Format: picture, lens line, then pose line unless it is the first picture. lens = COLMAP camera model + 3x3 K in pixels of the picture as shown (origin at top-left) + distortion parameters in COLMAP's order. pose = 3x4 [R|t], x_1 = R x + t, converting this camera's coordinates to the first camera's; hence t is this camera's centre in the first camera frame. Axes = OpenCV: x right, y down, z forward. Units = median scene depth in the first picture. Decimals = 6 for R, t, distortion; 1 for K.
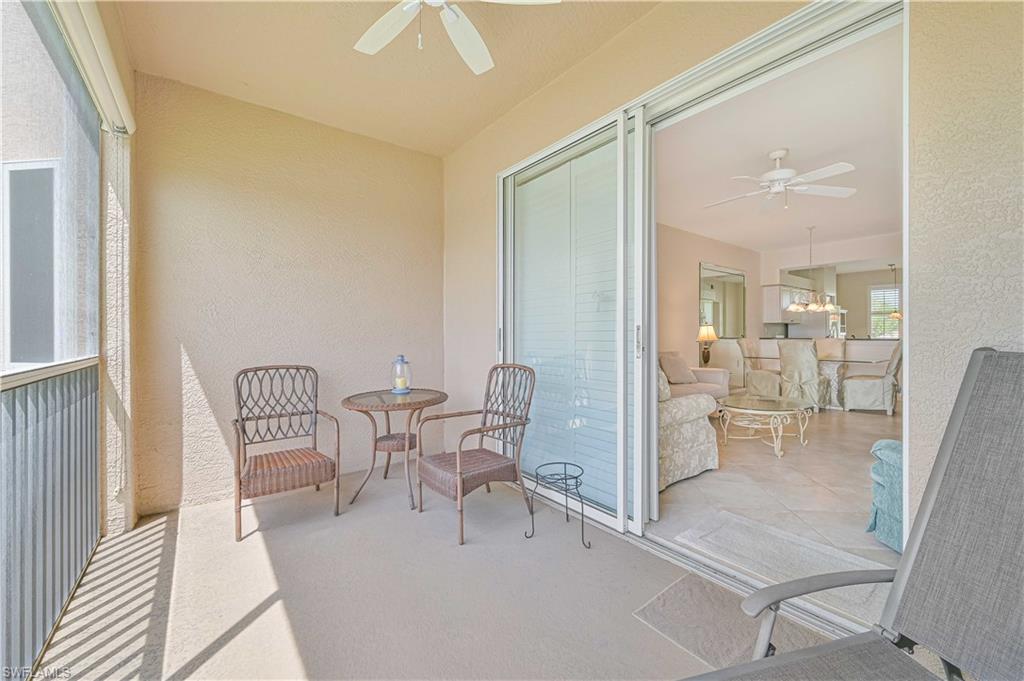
lens RADIAL K [[407.5, 0, 512.0], [0, 407.5, 340.5], [0, 0, 1]] dist [-0.000624, 0.000038]
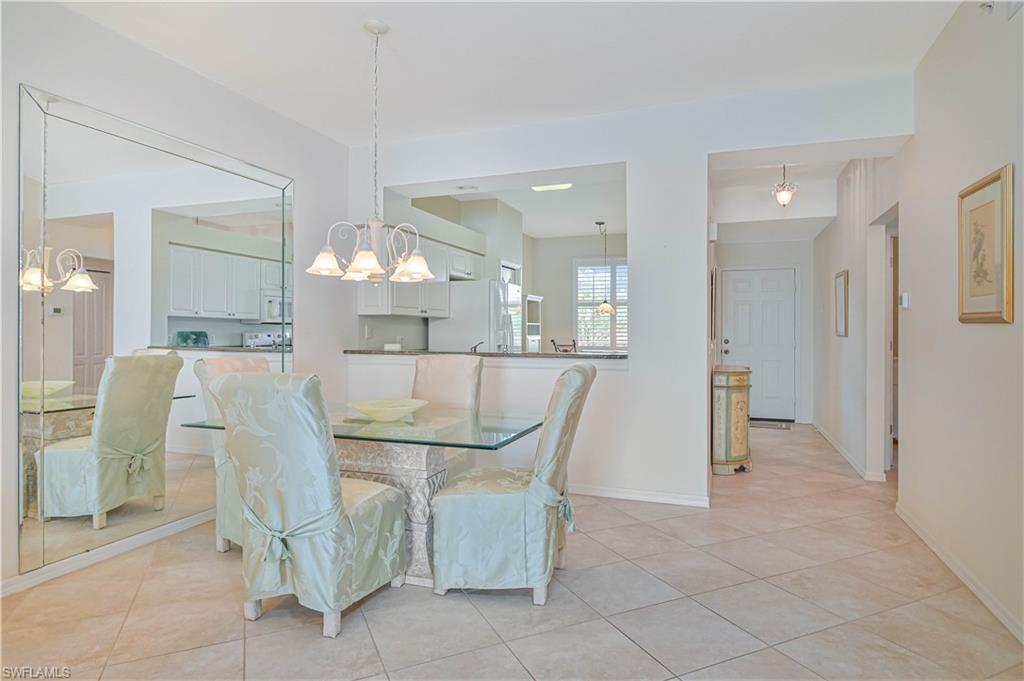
lens RADIAL K [[573.4, 0, 512.0], [0, 573.4, 340.5], [0, 0, 1]] dist [0.000115, 0.000017]
pose [[0.848989, -0.001012, 0.528410, 0.331339], [0.000393, 0.999999, 0.001285, -0.012631], [-0.528411, -0.000883, 0.848988, 0.310116]]
